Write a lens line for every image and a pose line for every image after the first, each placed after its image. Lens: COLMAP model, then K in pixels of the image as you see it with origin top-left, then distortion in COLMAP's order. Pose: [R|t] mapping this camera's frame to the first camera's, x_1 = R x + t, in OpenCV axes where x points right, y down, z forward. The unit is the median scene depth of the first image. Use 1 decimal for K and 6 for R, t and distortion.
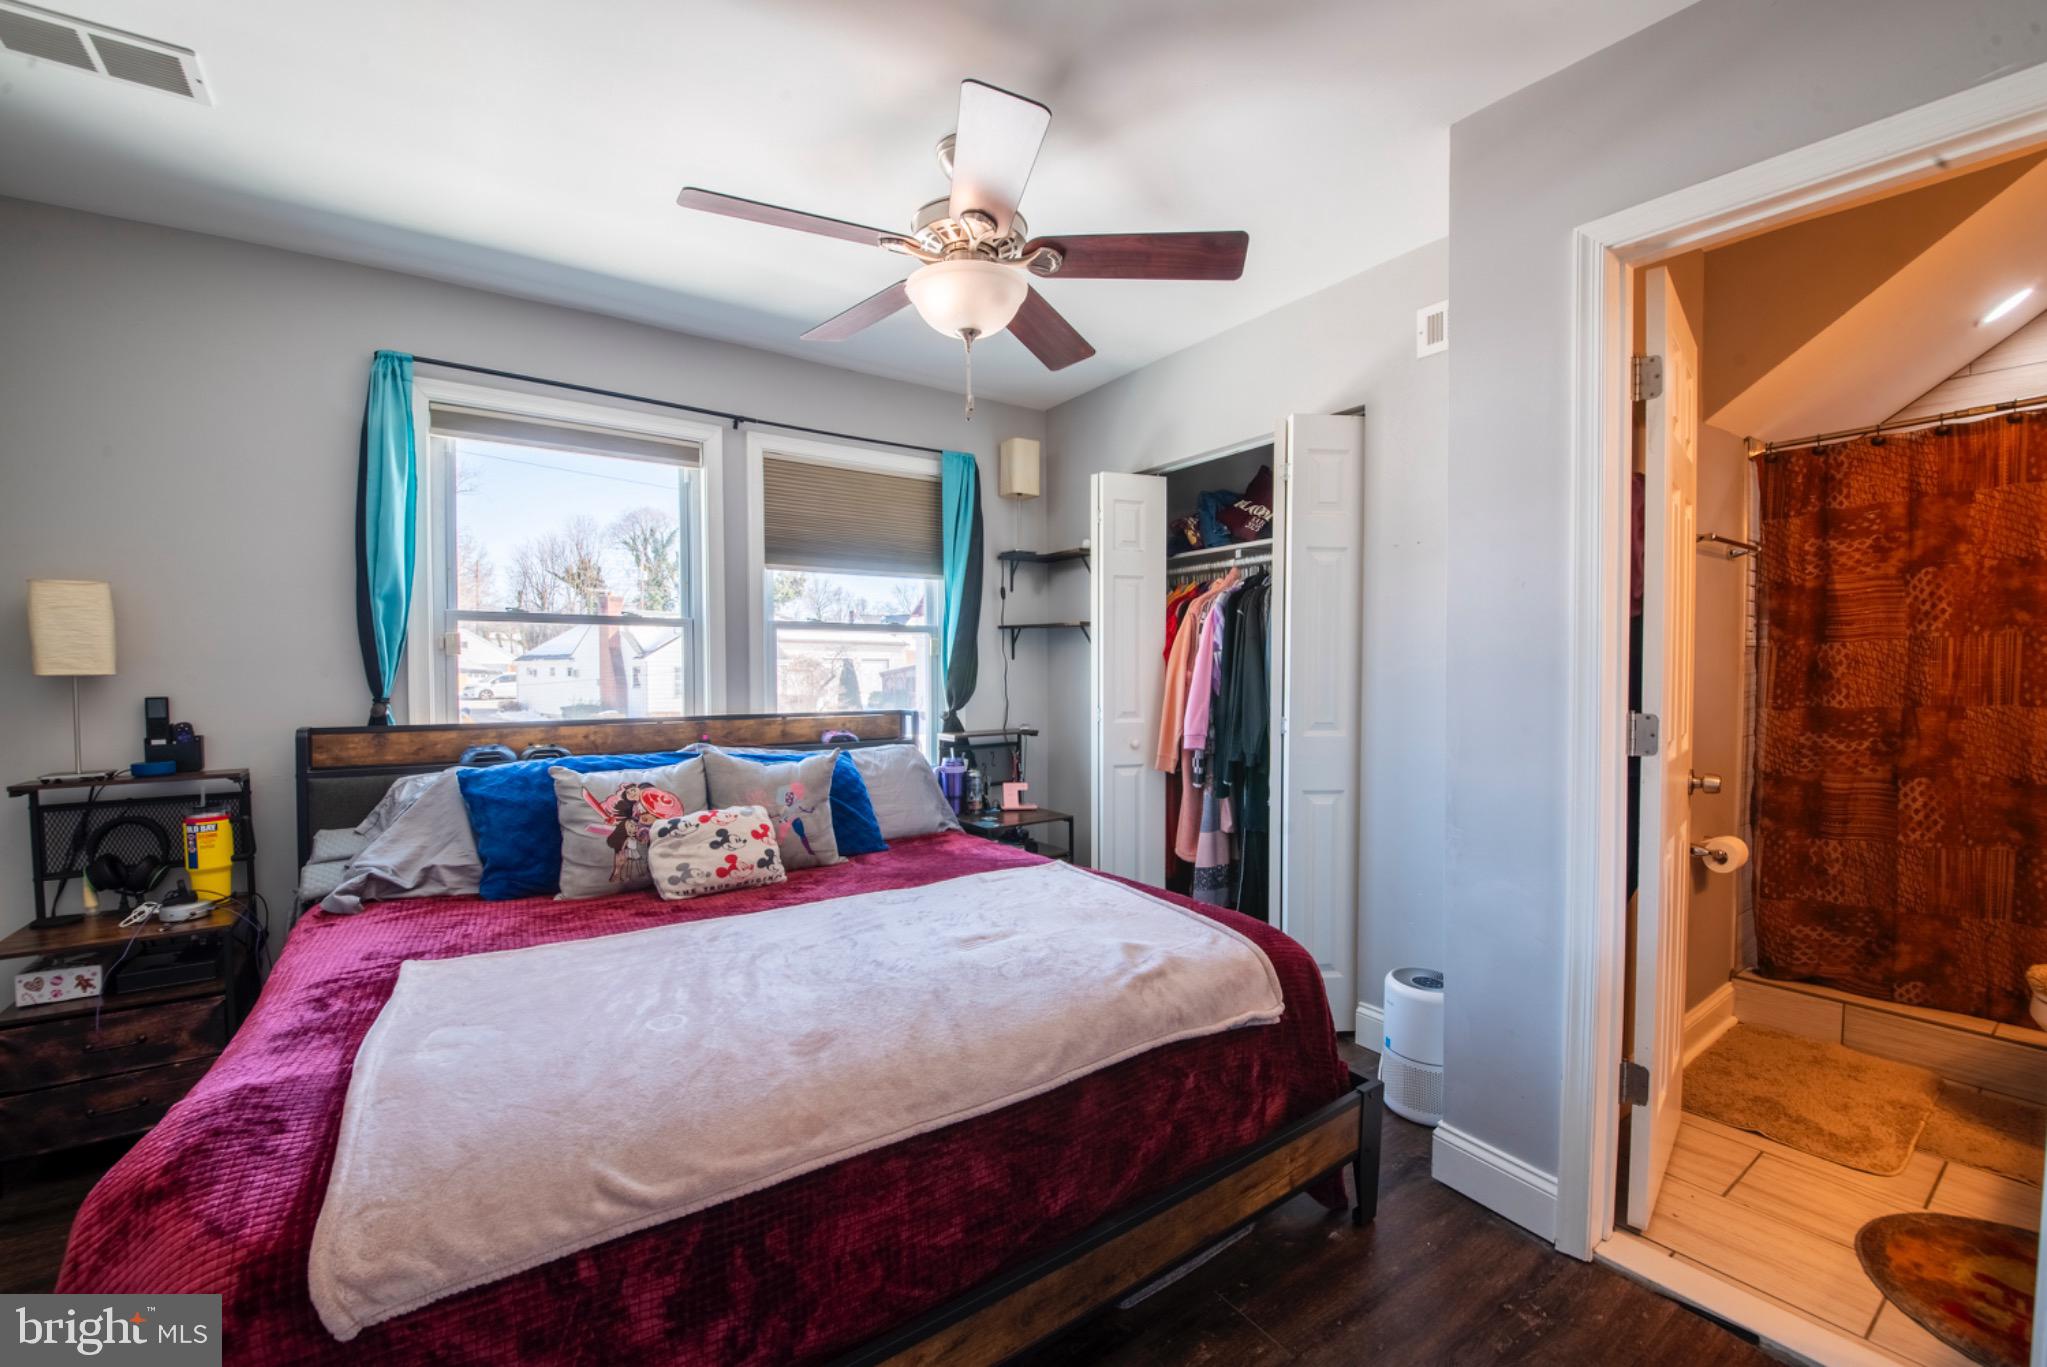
lens RADIAL K [[824.7, 0, 1023.5], [0, 824.7, 683.5], [0, 0, 1]] dist [-0.030023, -0.000138]
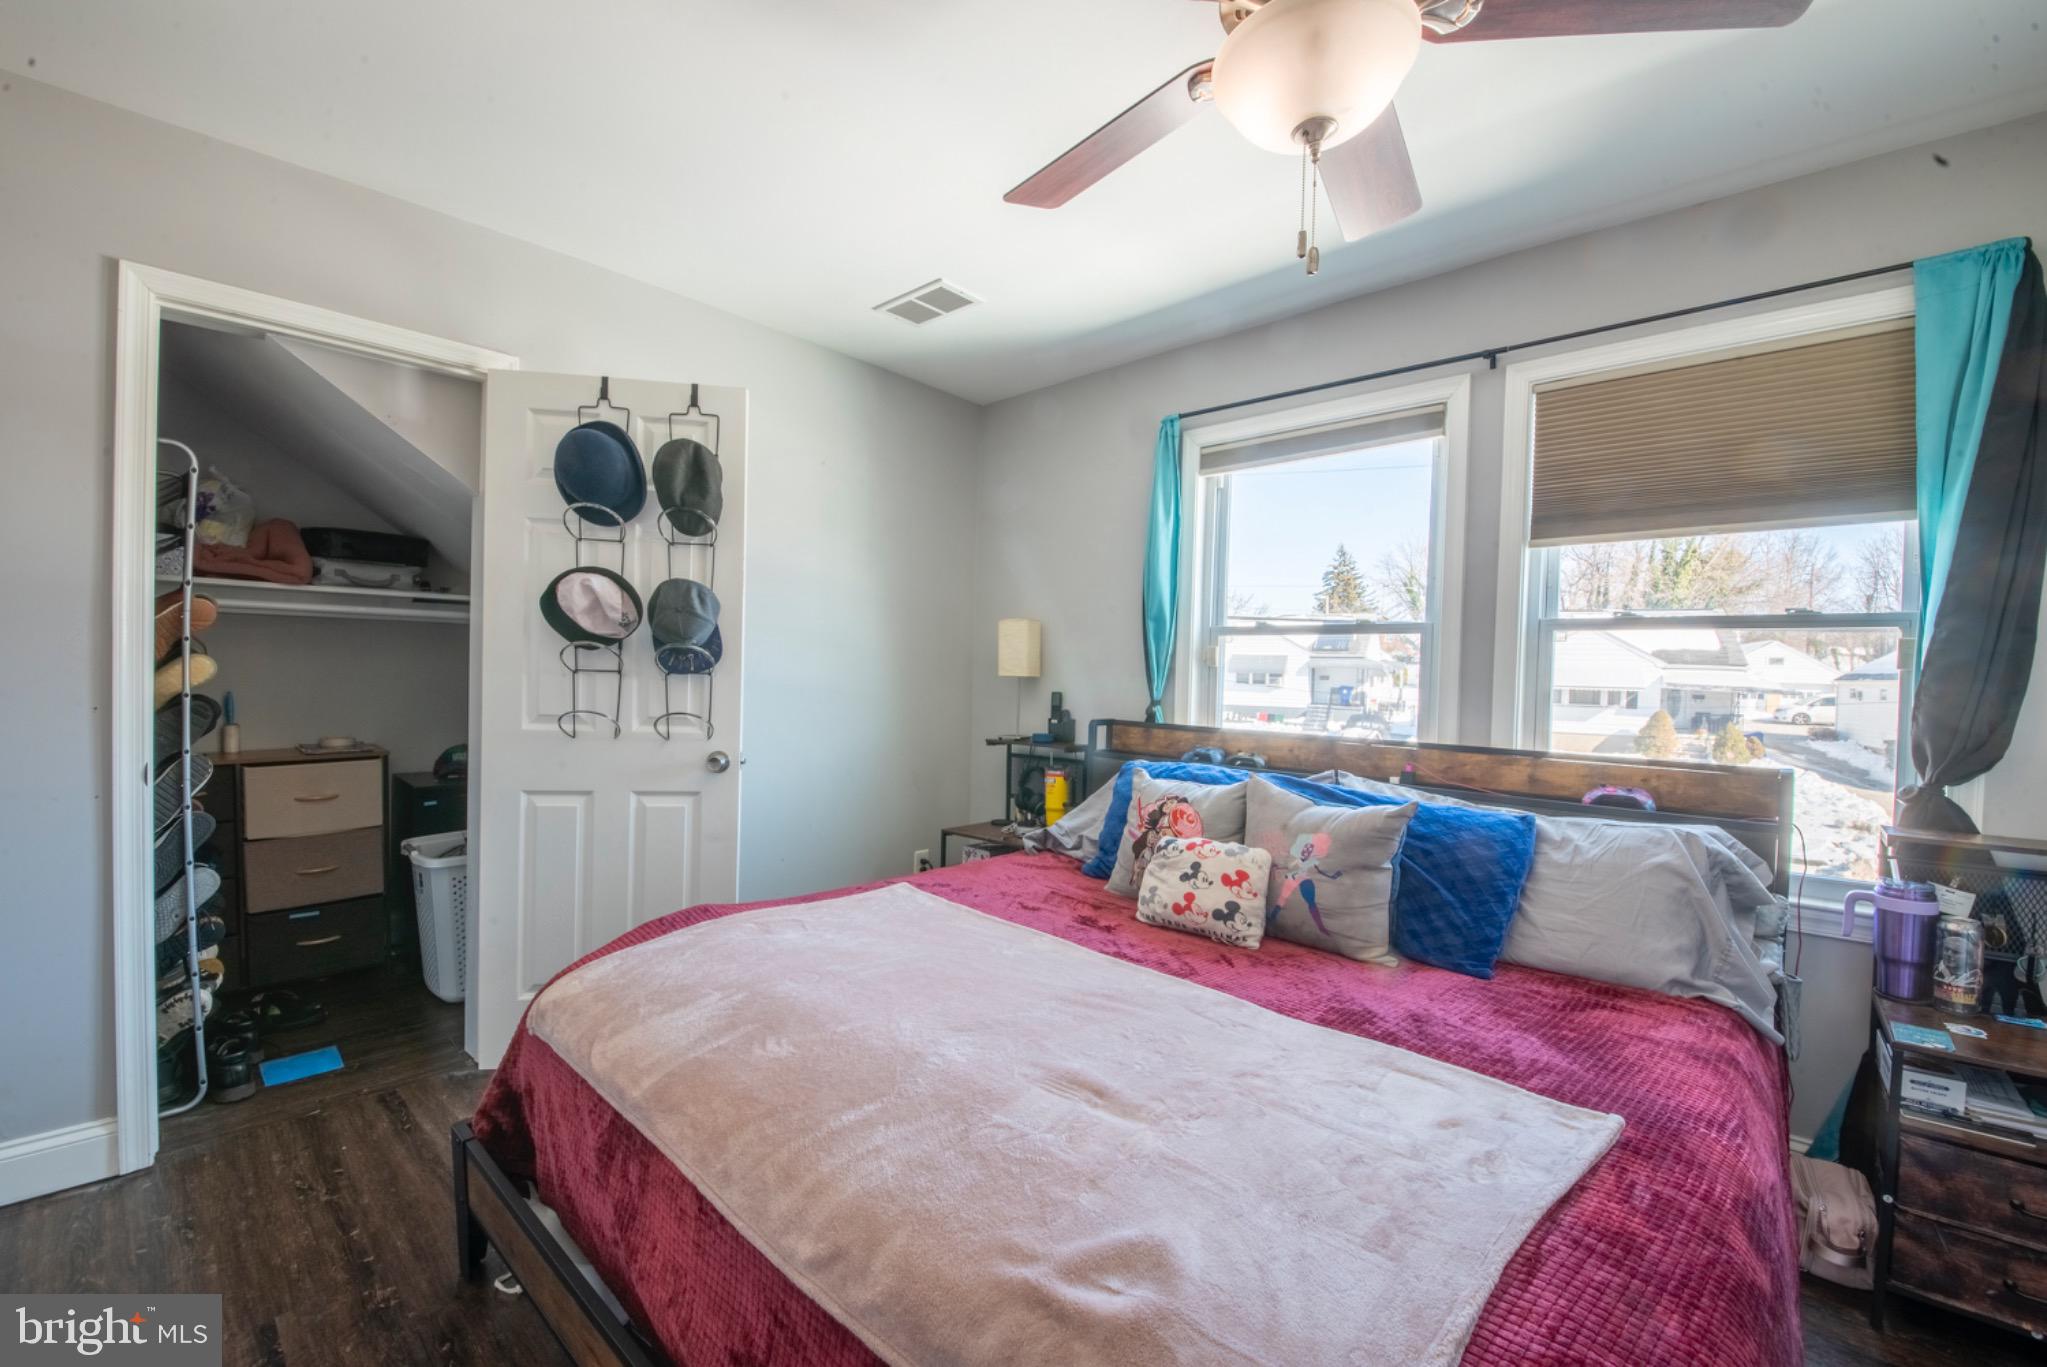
lens RADIAL K [[824.7, 0, 1023.5], [0, 824.7, 683.5], [0, 0, 1]] dist [-0.030023, -0.000138]
pose [[0.165741, 0.020104, -0.985964, 1.293907], [-0.041254, 0.999058, 0.013436, -0.049348], [0.985306, 0.038448, 0.166415, 1.844364]]
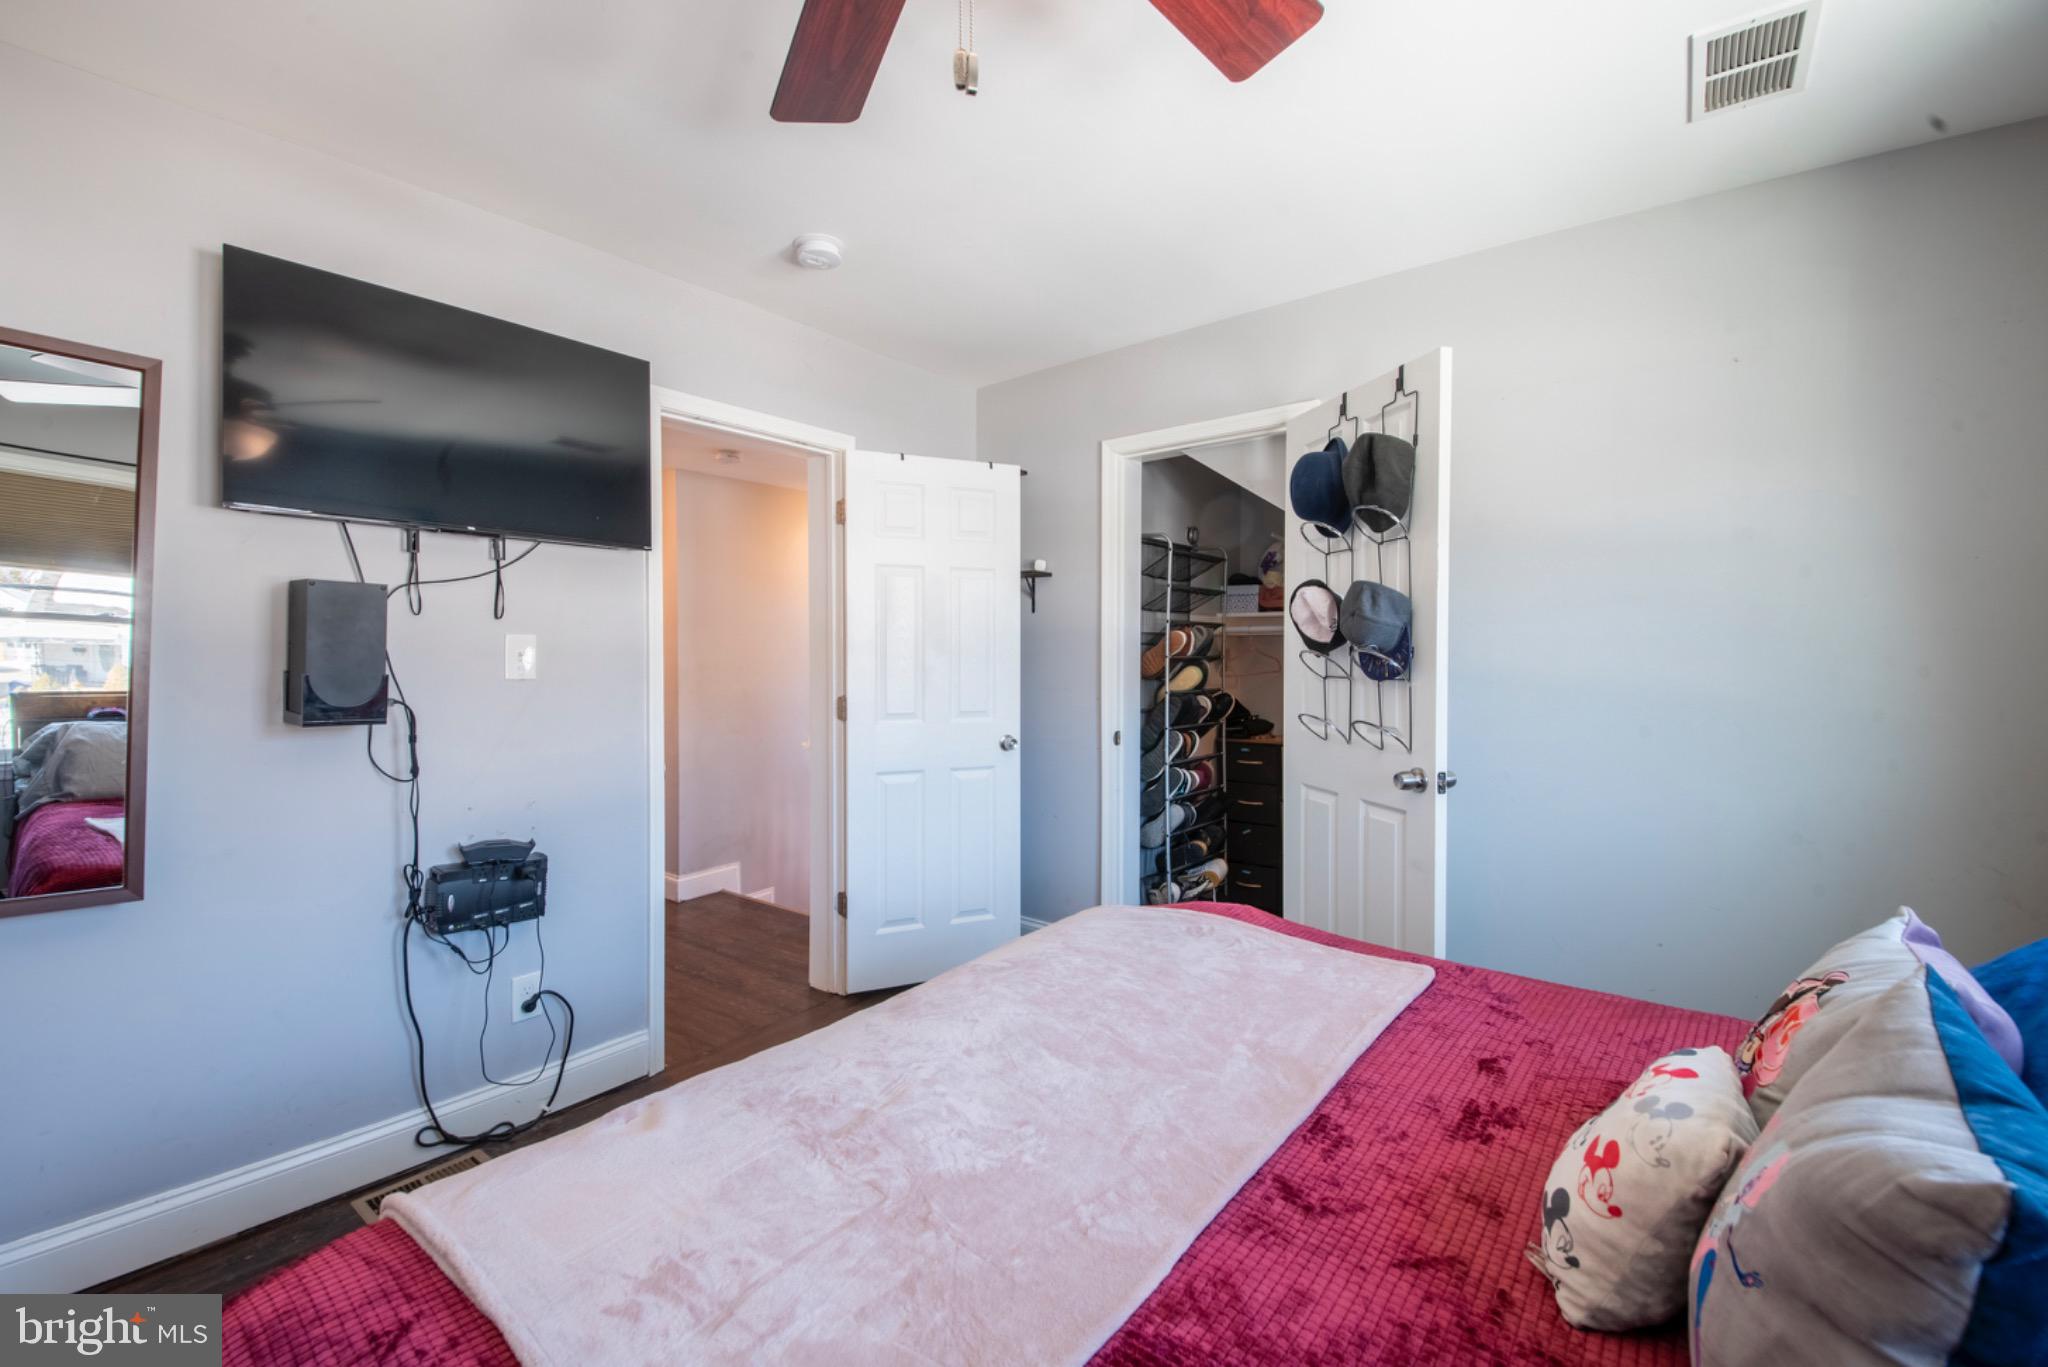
lens RADIAL K [[825.1, 0, 1024.0], [0, 825.1, 683.5], [0, 0, 1]] dist [-0.030023, -0.000138]
pose [[-0.965420, 0.004904, -0.260653, 0.017881], [-0.008088, 0.998778, 0.048749, -0.112007], [0.260574, 0.049171, -0.964201, 3.565480]]
